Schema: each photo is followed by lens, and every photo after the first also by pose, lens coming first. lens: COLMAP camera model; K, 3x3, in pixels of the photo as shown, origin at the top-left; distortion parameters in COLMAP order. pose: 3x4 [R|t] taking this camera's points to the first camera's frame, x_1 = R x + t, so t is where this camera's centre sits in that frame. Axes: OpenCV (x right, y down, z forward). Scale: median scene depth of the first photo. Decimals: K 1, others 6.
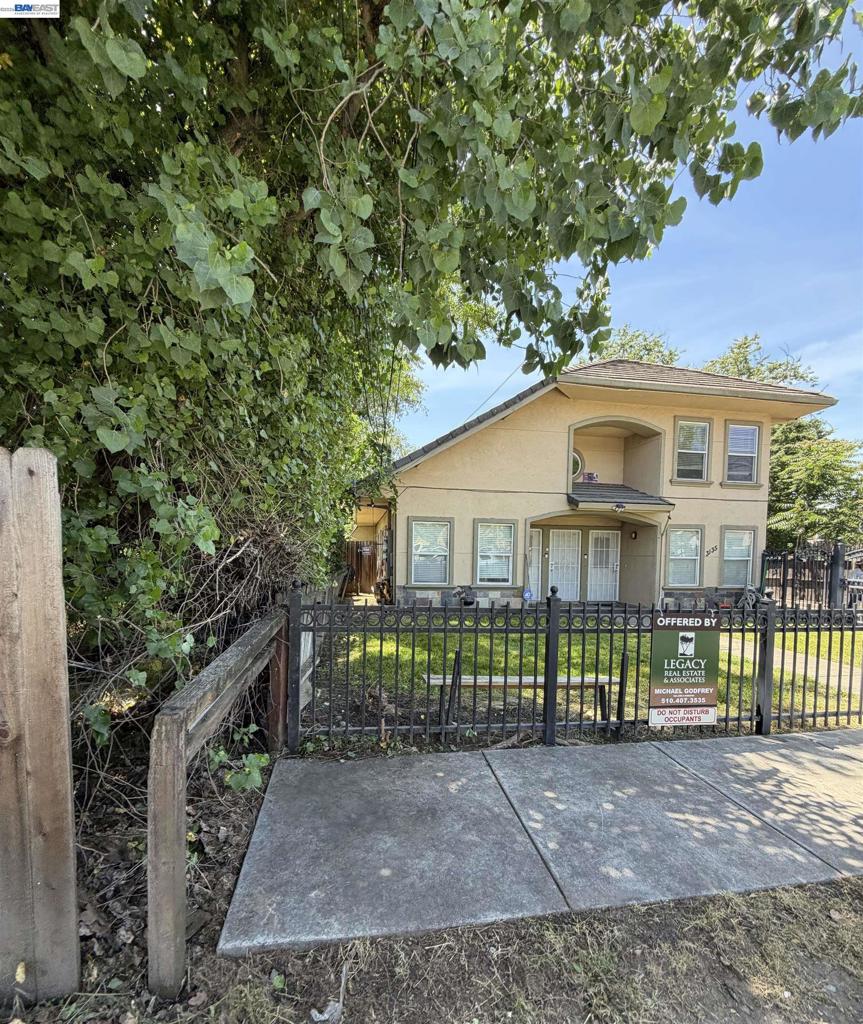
lens RADIAL K [[466.1, 0, 427.7], [0, 466.1, 575.6], [0, 0, 1]] dist [0.000724, 0.000012]
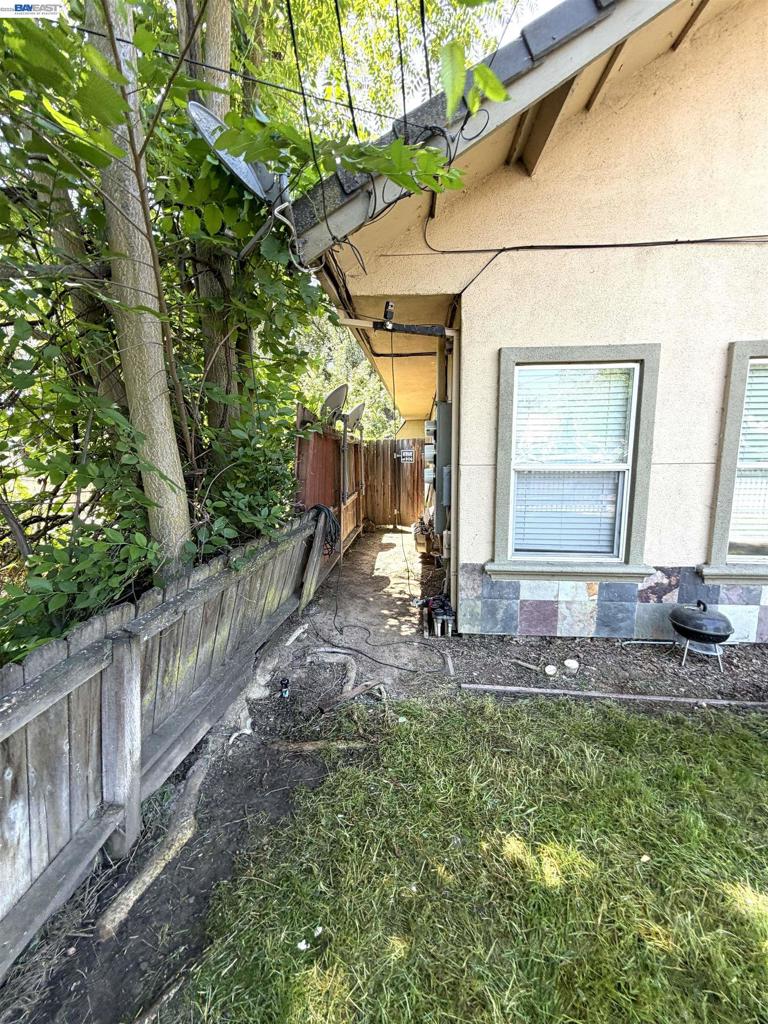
lens RADIAL K [[405.8, 0, 382.6], [0, 405.8, 514.1], [0, 0, 1]] dist [0.011804, 0.000141]
pose [[0.965243, 0.014270, -0.260965, -0.041411], [0.013106, 0.994609, 0.102861, -0.043219], [0.261026, -0.102706, 0.959853, 0.644042]]
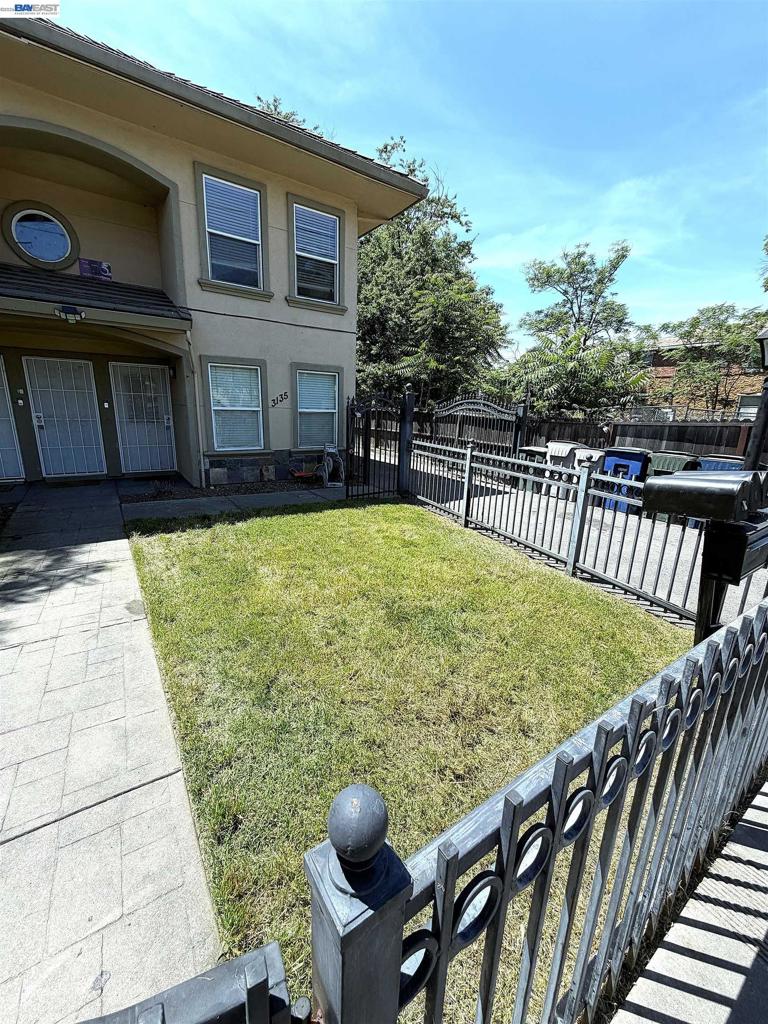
lens RADIAL K [[405.8, 0, 386.9], [0, 405.8, 511.1], [0, 0, 1]] dist [0.011804, 0.000141]
pose [[0.911164, -0.091109, 0.401845, 0.504575], [0.001708, 0.976075, 0.217429, -0.021361], [-0.412040, -0.197427, 0.889520, 0.346145]]
